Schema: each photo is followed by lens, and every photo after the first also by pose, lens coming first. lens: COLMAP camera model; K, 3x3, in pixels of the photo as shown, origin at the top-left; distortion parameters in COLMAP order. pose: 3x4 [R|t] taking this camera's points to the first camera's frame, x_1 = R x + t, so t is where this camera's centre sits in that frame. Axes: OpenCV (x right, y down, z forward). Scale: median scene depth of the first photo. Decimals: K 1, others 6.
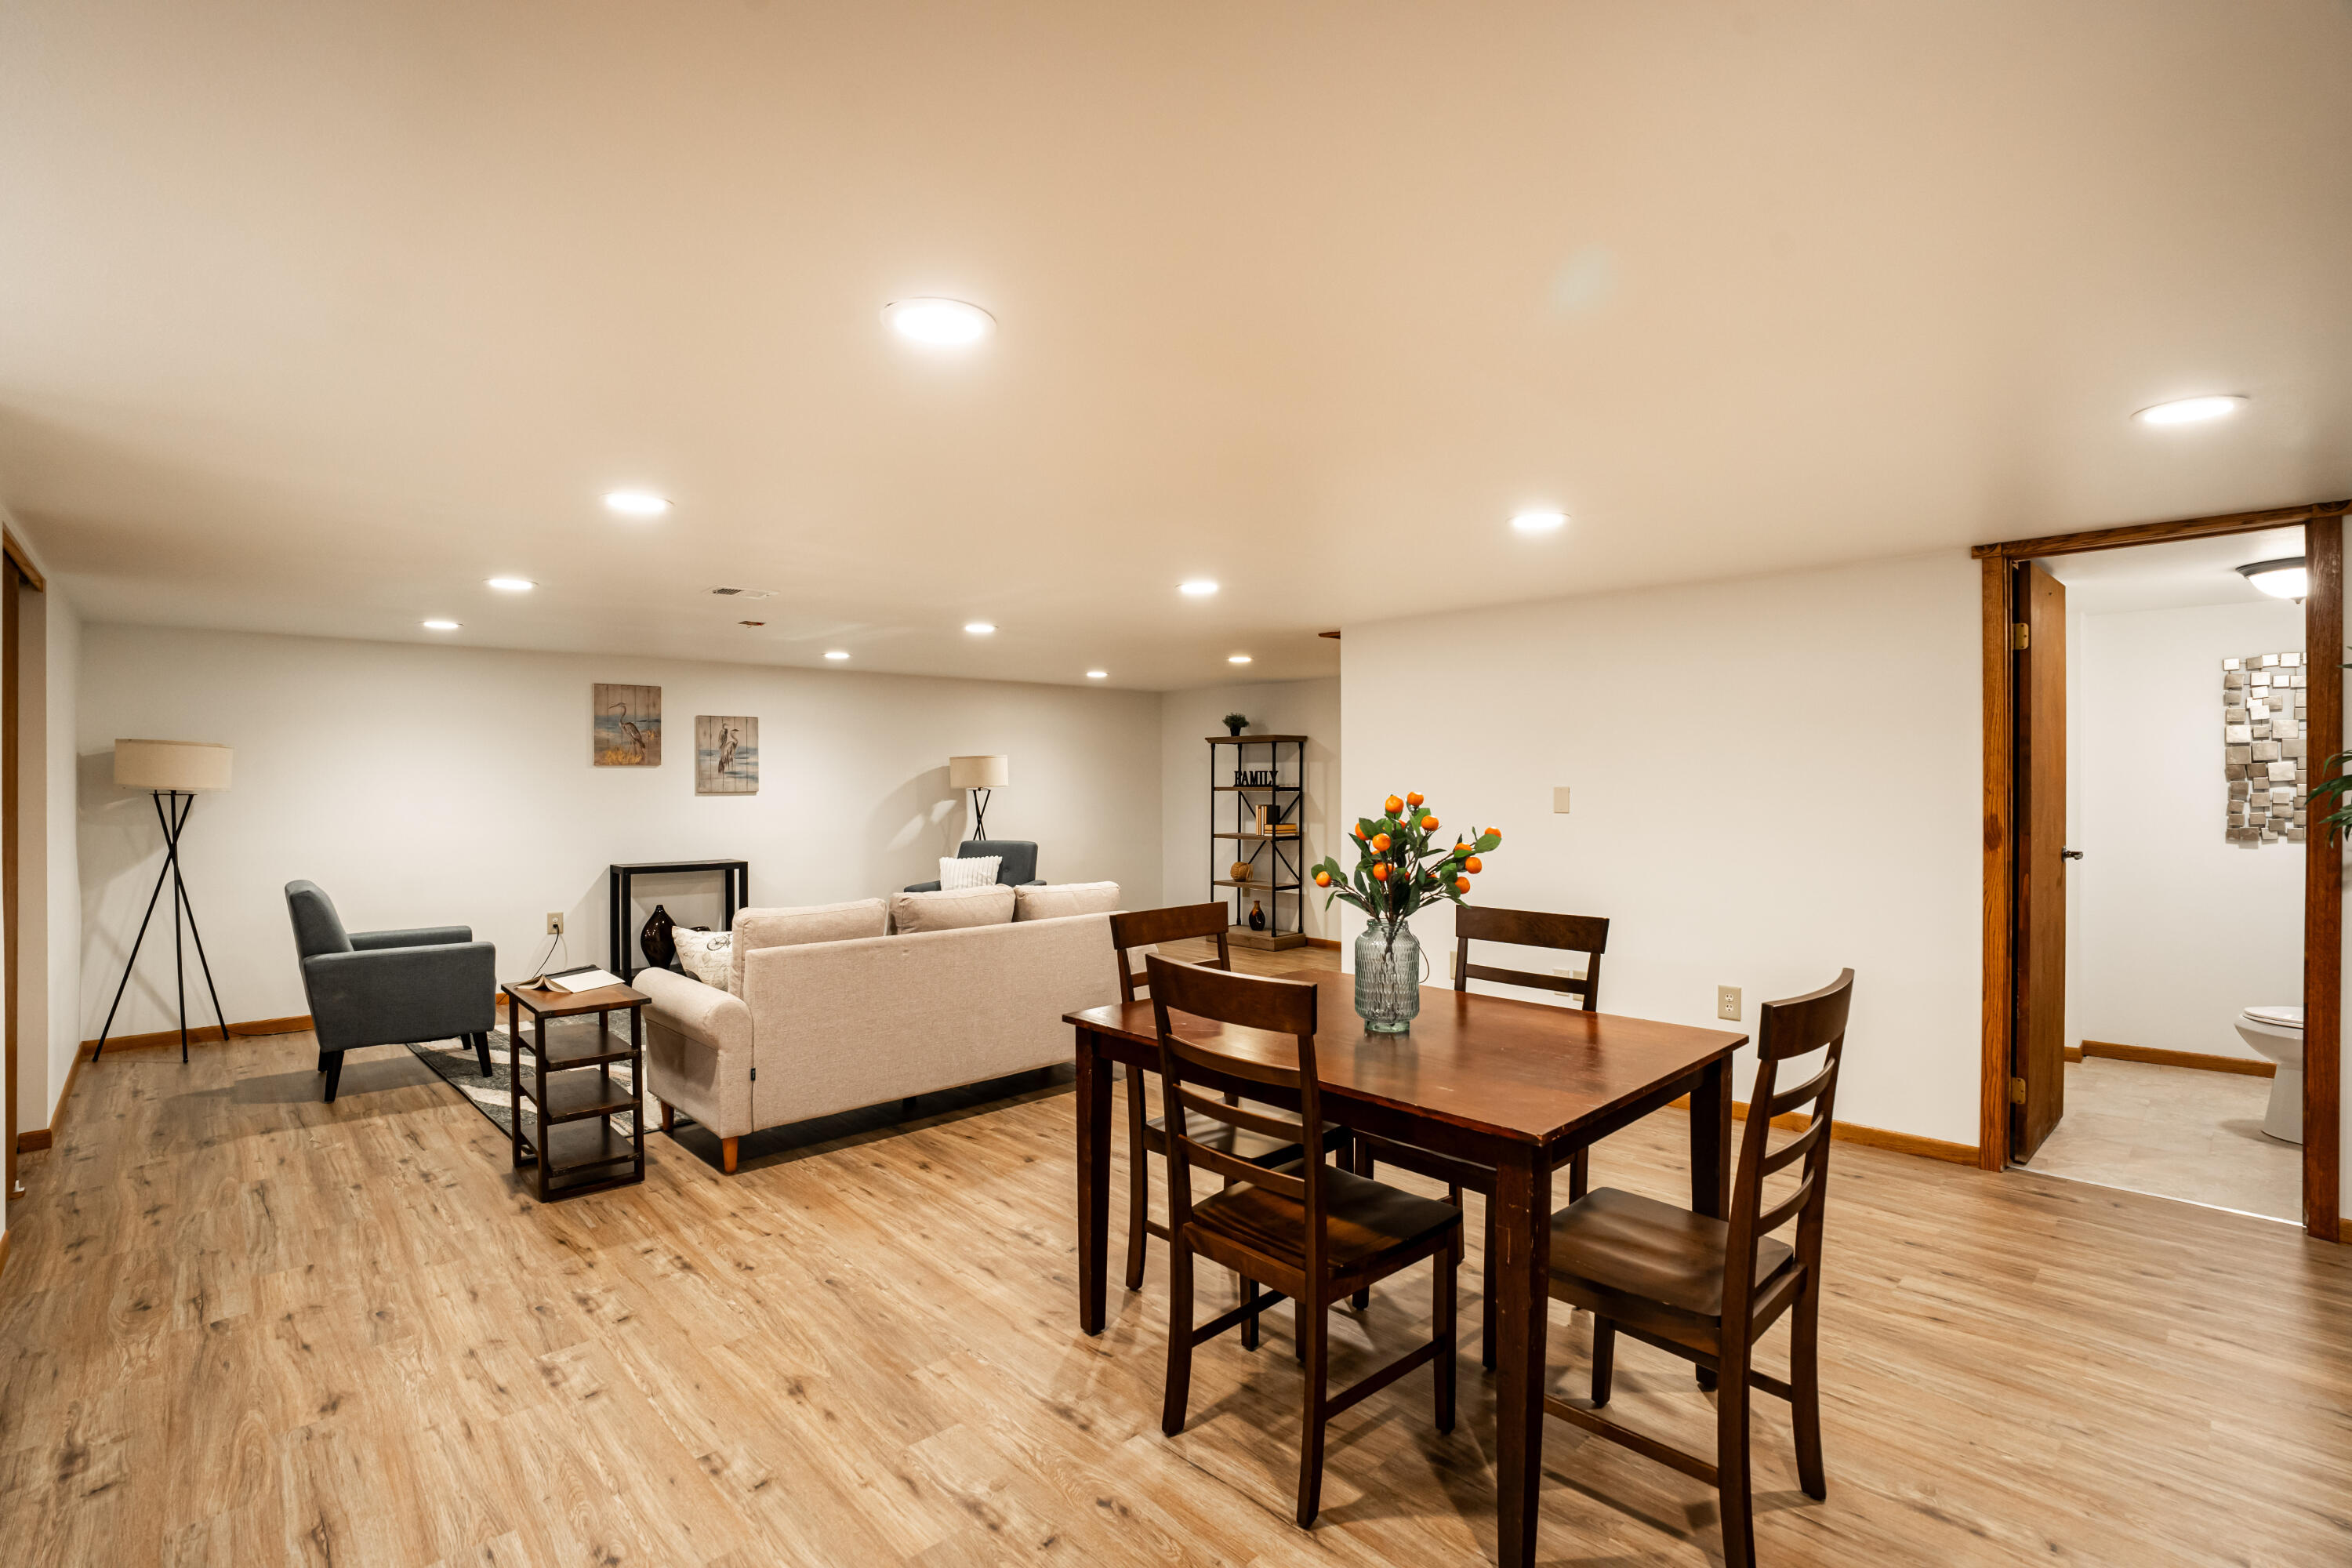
lens RADIAL K [[1058.9, 0, 1180.6], [0, 1058.9, 785.4], [0, 0, 1]] dist [-0.006417, 0.002939]
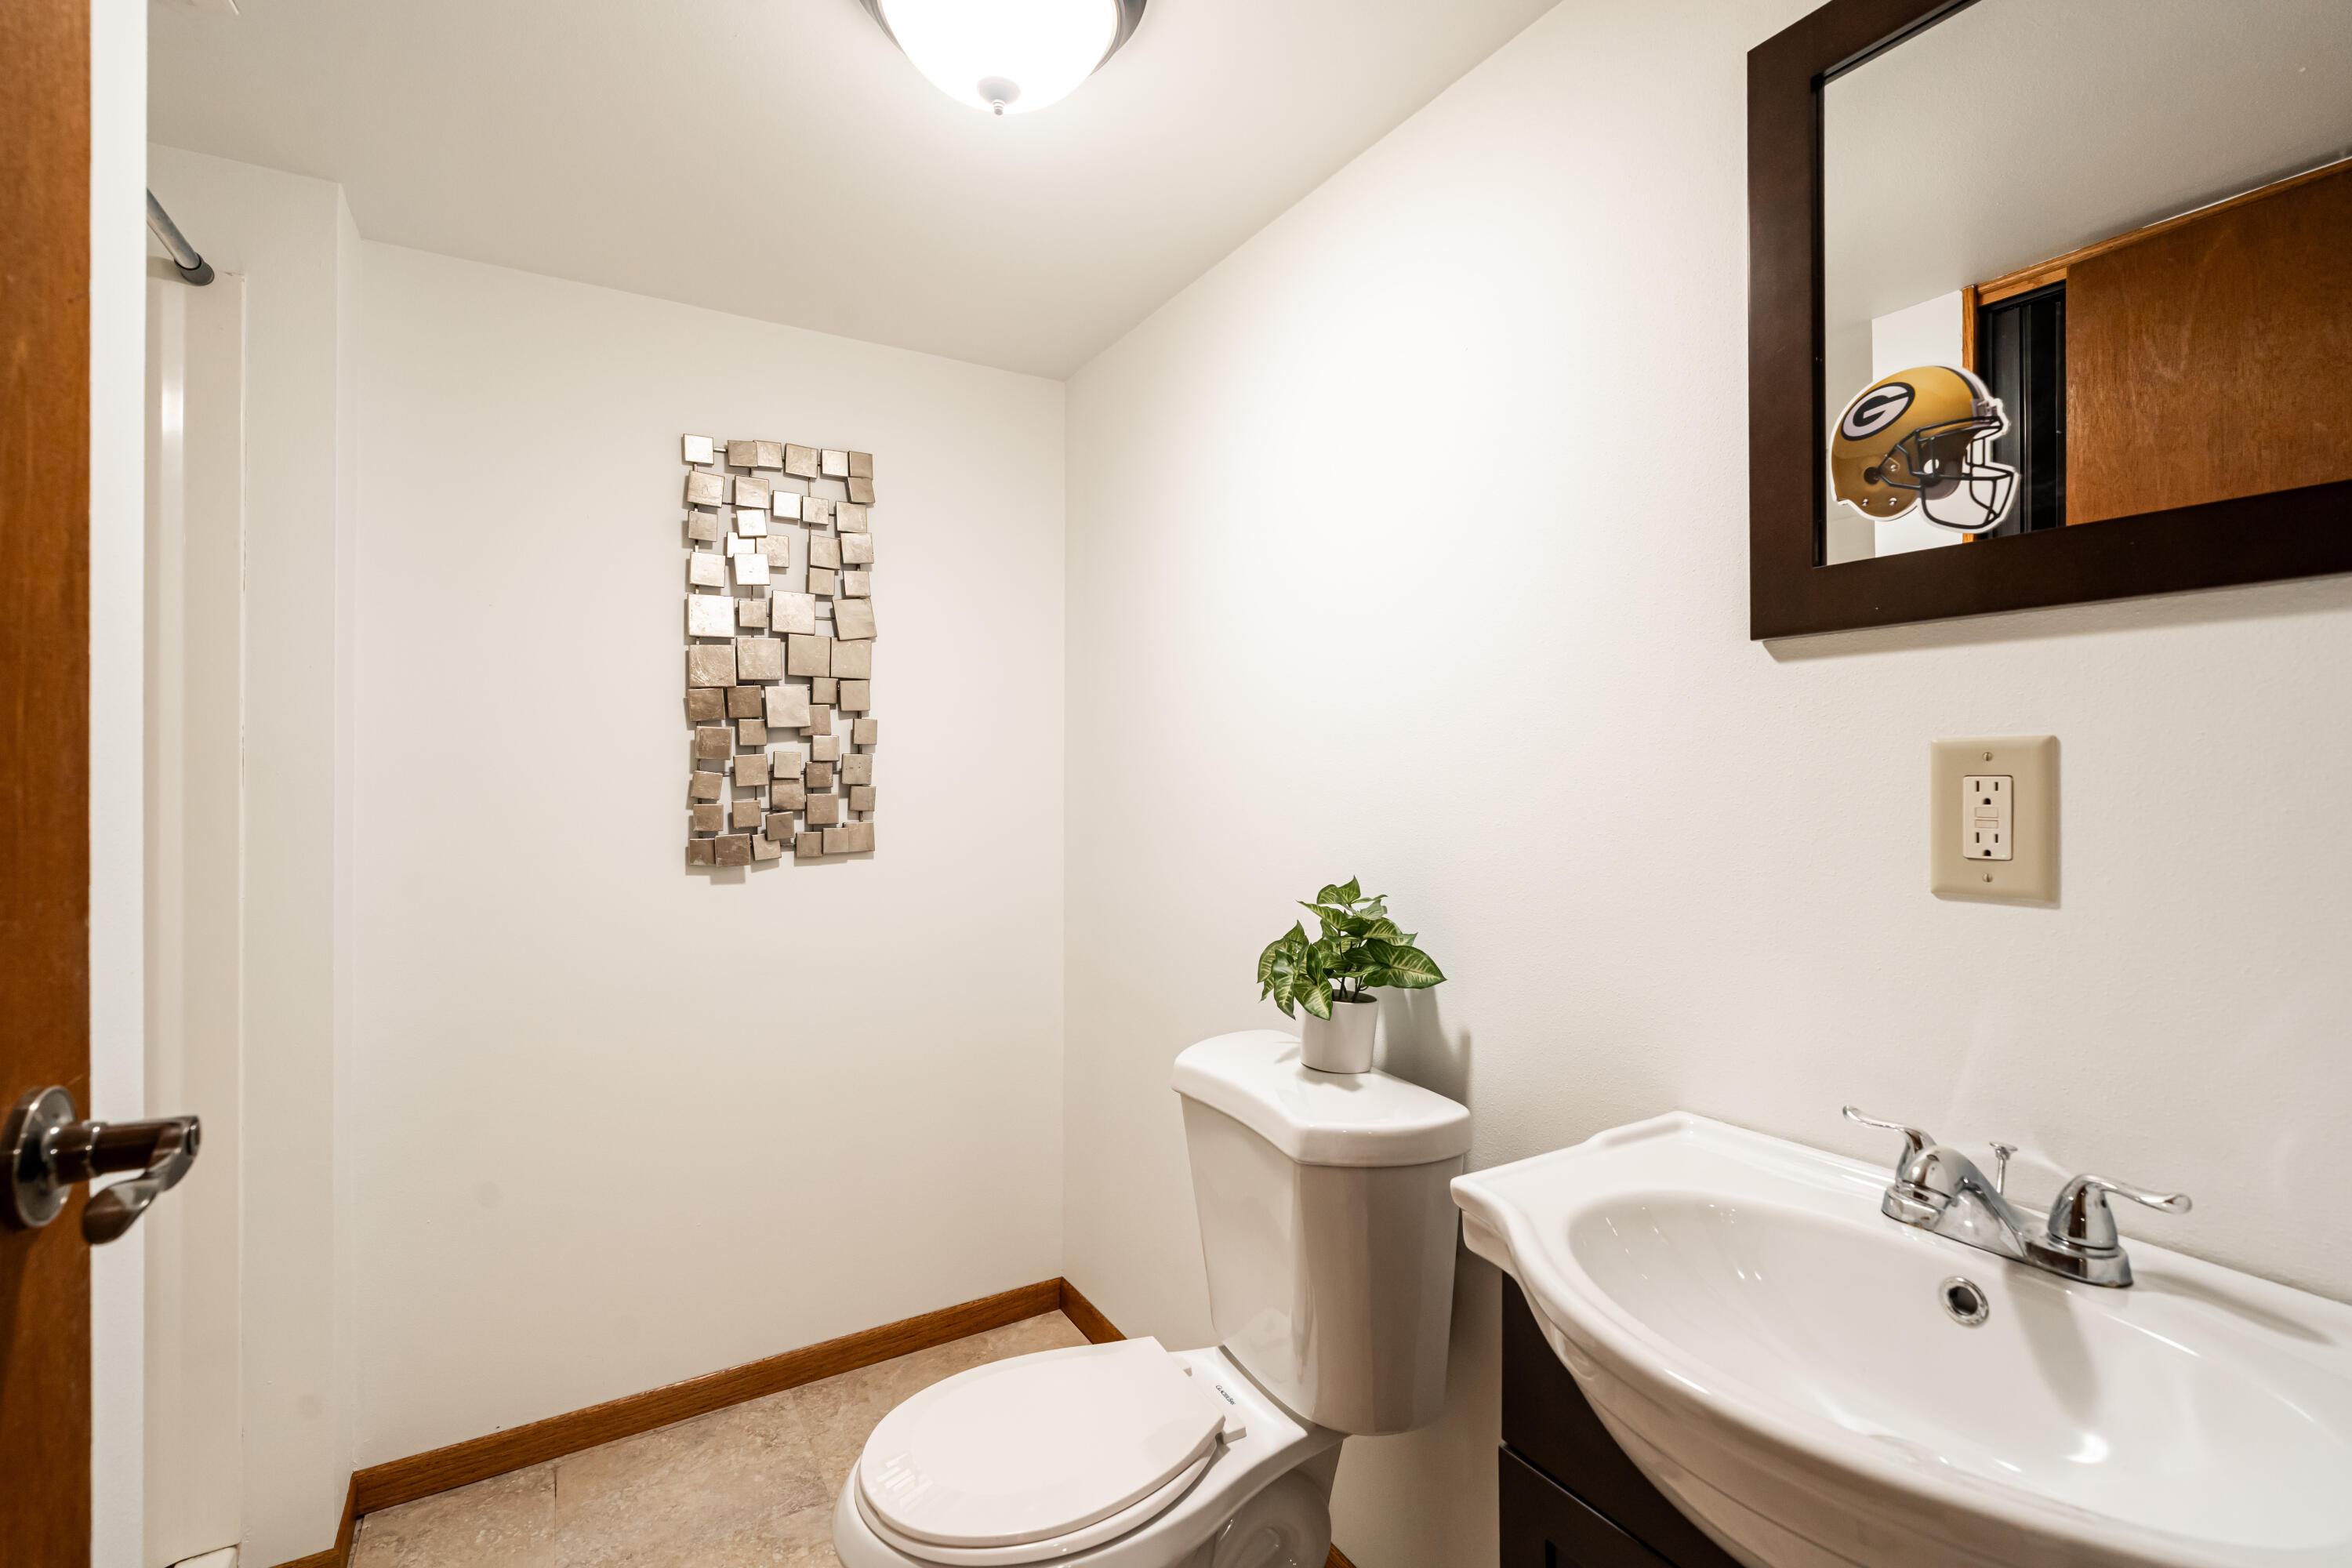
lens RADIAL K [[1058.9, 0, 1184.7], [0, 1058.9, 771.7], [0, 0, 1]] dist [-0.006417, 0.002939]
pose [[0.237640, 0.002727, 0.971350, 0.537116], [0.003662, 0.999986, -0.003704, 0.013660], [-0.971347, 0.004437, 0.237626, 0.604795]]
